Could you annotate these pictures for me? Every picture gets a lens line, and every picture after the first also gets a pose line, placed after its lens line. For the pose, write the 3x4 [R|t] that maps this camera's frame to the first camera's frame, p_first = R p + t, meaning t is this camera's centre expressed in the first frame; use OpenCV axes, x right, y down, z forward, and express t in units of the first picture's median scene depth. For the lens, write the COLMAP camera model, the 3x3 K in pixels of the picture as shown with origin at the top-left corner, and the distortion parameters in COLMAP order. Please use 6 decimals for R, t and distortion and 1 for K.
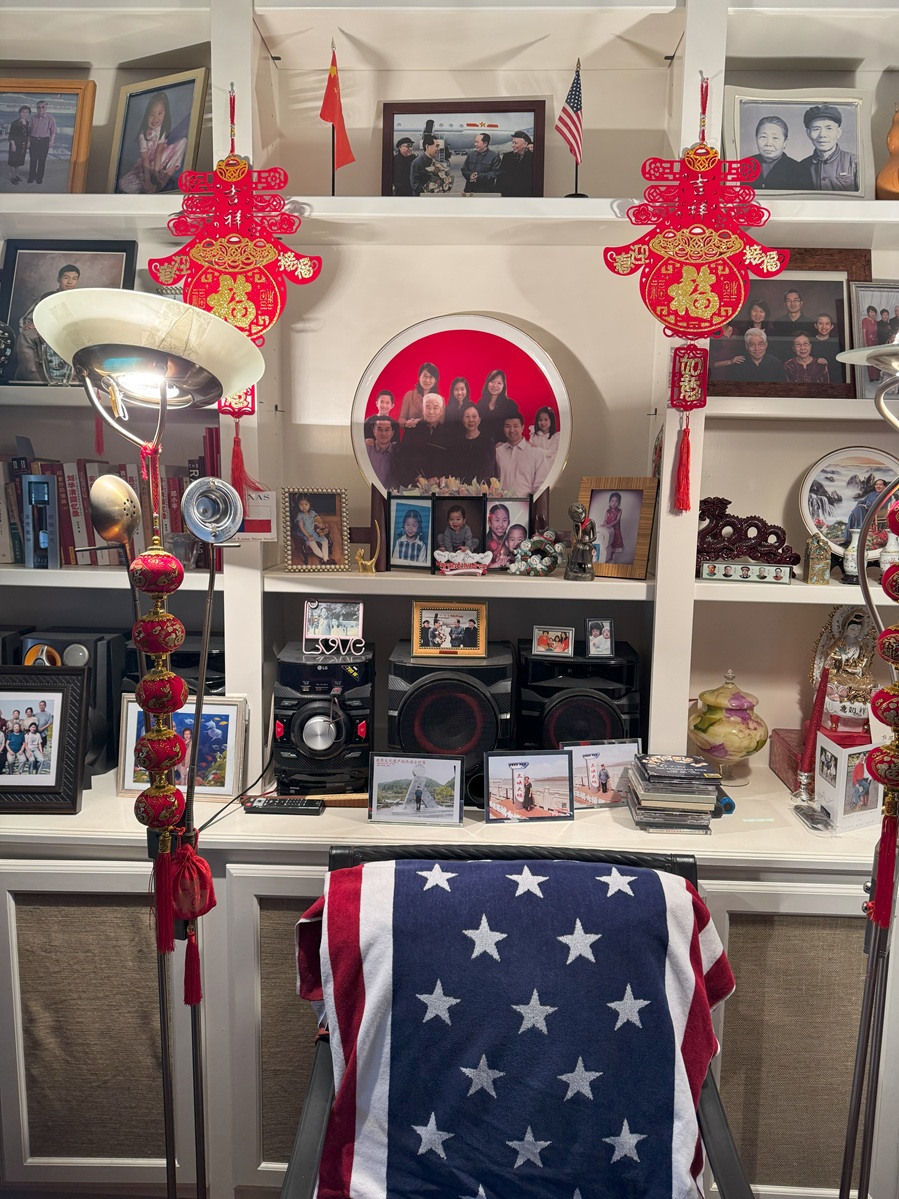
lens RADIAL K [[849.7, 0, 451.7], [0, 849.7, 604.2], [0, 0, 1]] dist [0.050738, -0.055724]
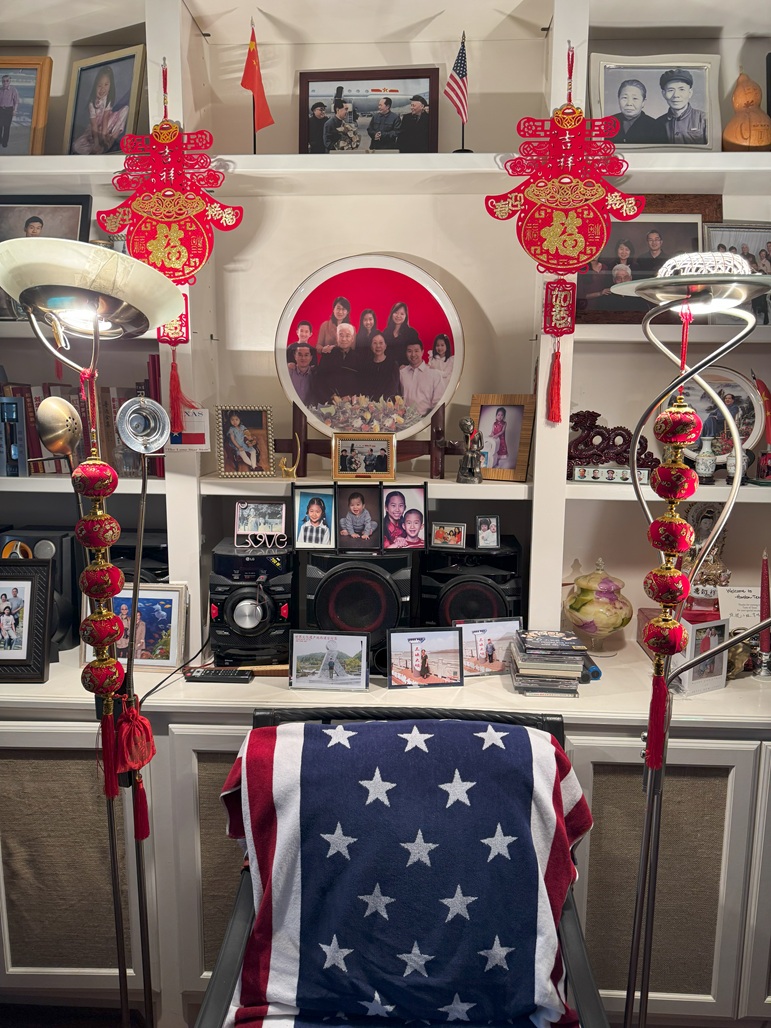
lens RADIAL K [[728.5, 0, 387.5], [0, 728.5, 519.3], [0, 0, 1]] dist [0.050738, -0.055724]
pose [[0.999890, -0.007163, -0.012989, 0.052252], [0.007440, 0.999743, 0.021401, -0.000252], [0.012833, -0.021496, 0.999687, -0.007210]]
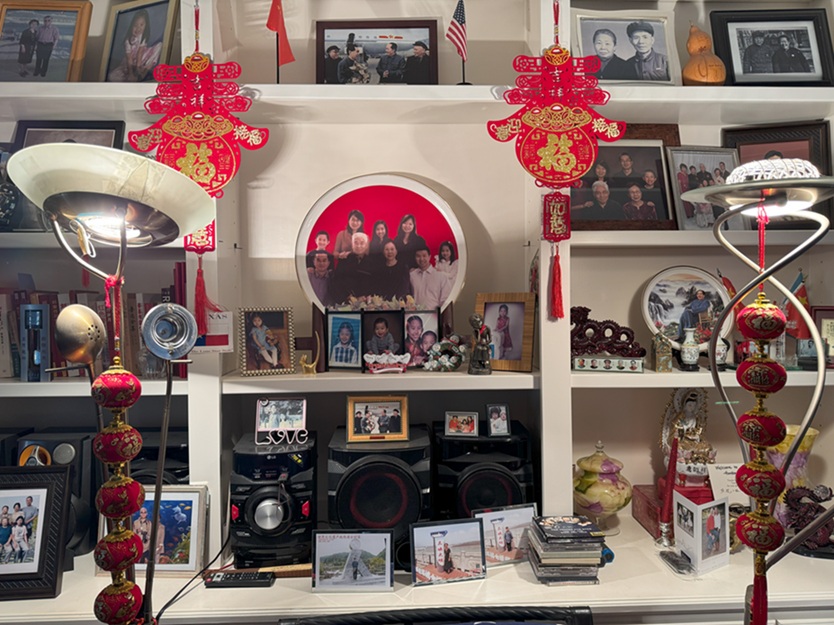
lens RADIAL K [[591.0, 0, 416.8], [0, 591.0, 314.0], [0, 0, 1]] dist [0.050738, -0.055724]
pose [[0.997077, -0.028176, 0.071020, -0.002873], [0.035960, 0.993188, -0.110834, -0.024800], [-0.067414, 0.113064, 0.991298, 0.132900]]
